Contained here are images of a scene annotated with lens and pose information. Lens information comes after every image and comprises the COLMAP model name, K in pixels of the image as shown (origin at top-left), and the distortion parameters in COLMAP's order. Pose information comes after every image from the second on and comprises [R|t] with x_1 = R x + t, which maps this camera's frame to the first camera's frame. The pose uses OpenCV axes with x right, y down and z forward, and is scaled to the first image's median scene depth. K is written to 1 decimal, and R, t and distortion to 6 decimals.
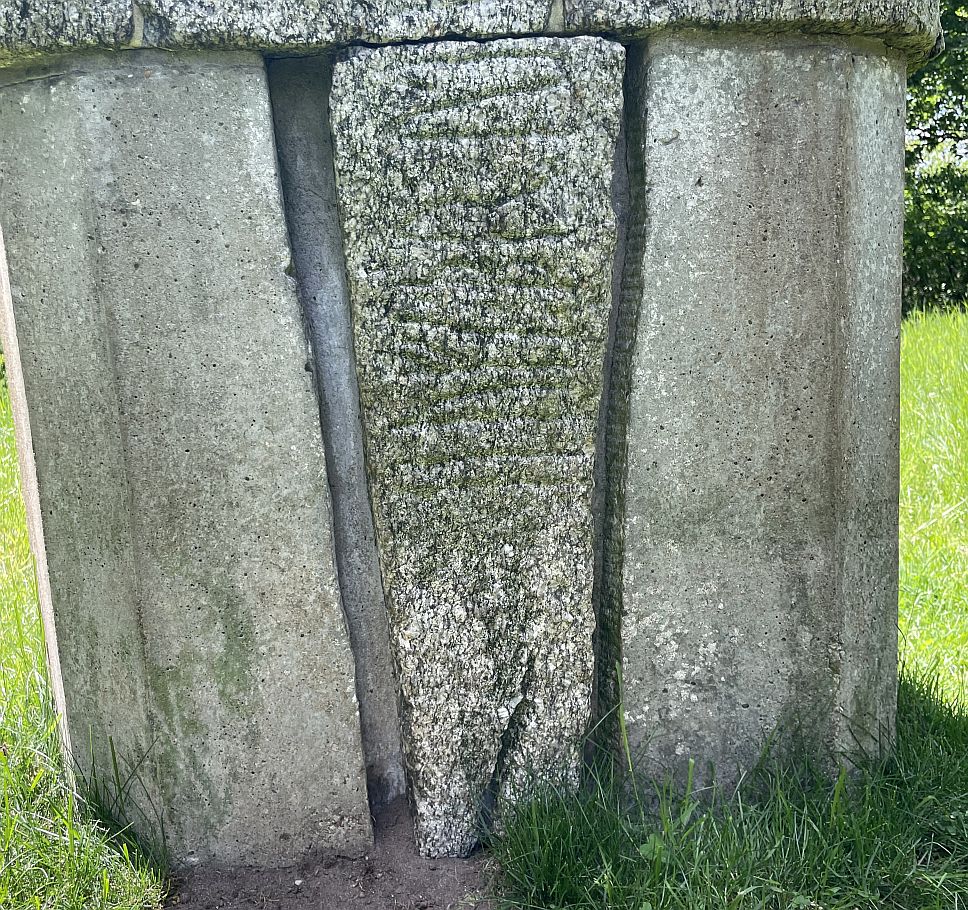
lens RADIAL K [[904.9, 0, 467.9], [0, 904.9, 482.3], [0, 0, 1]] dist [0.084150, -0.109557]
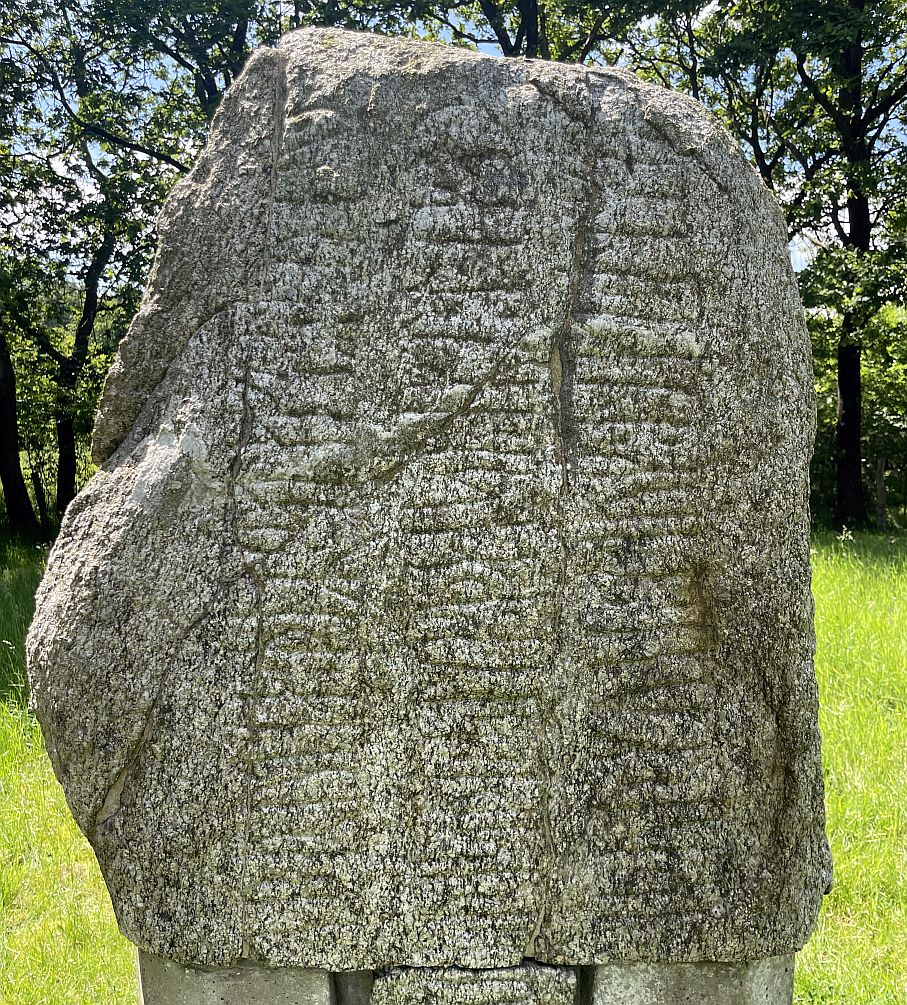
lens RADIAL K [[862.1, 0, 458.4], [0, 862.1, 516.9], [0, 0, 1]] dist [0.083929, -0.130212]
pose [[0.995534, 0.053597, -0.077713, 0.051657], [-0.053921, 0.998543, -0.002067, -1.103799], [0.077489, 0.006248, 0.996974, -0.353219]]
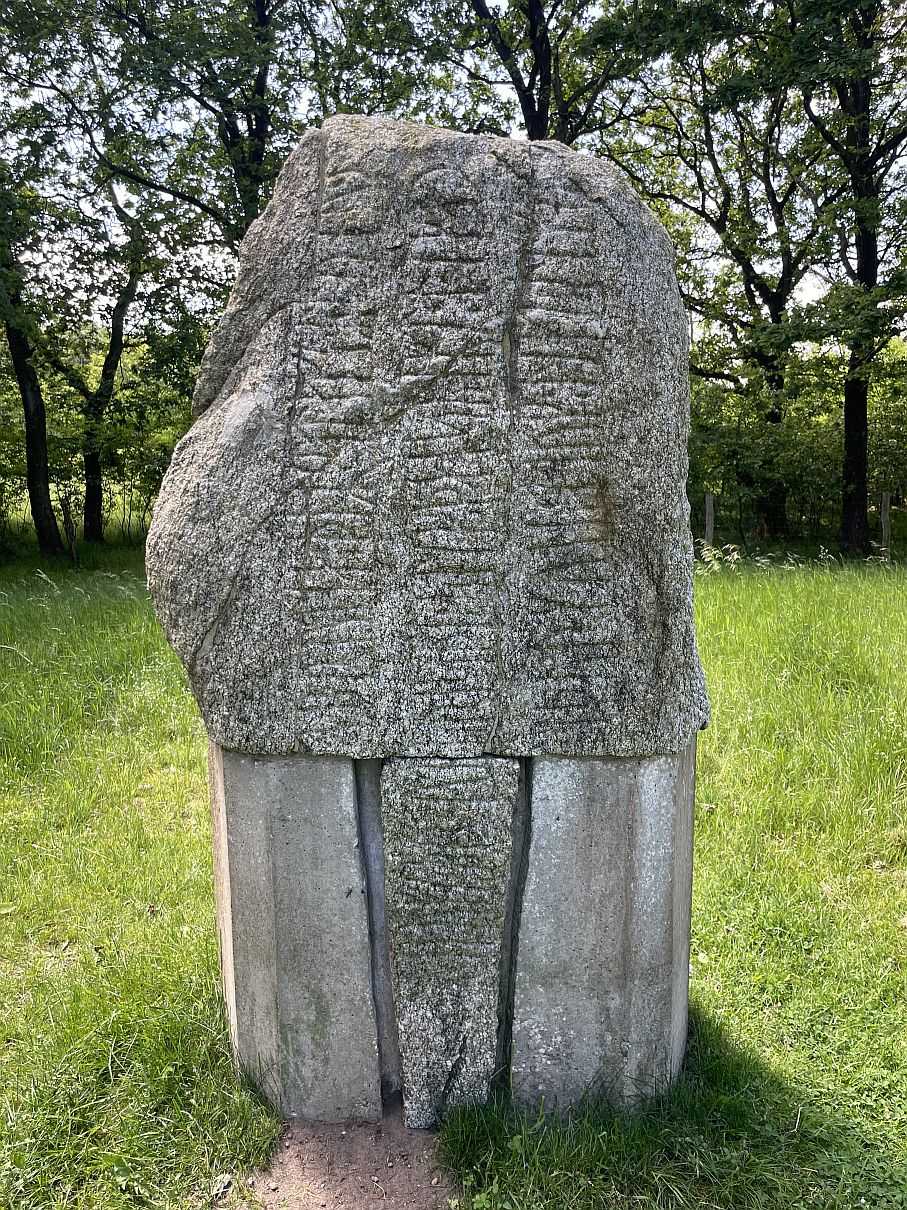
lens RADIAL K [[904.0, 0, 447.3], [0, 904.0, 587.2], [0, 0, 1]] dist [0.075131, -0.113269]
pose [[0.992041, 0.062924, -0.109070, 0.194623], [-0.061710, 0.997989, 0.014478, -0.845467], [0.109761, -0.007632, 0.993929, -1.020965]]
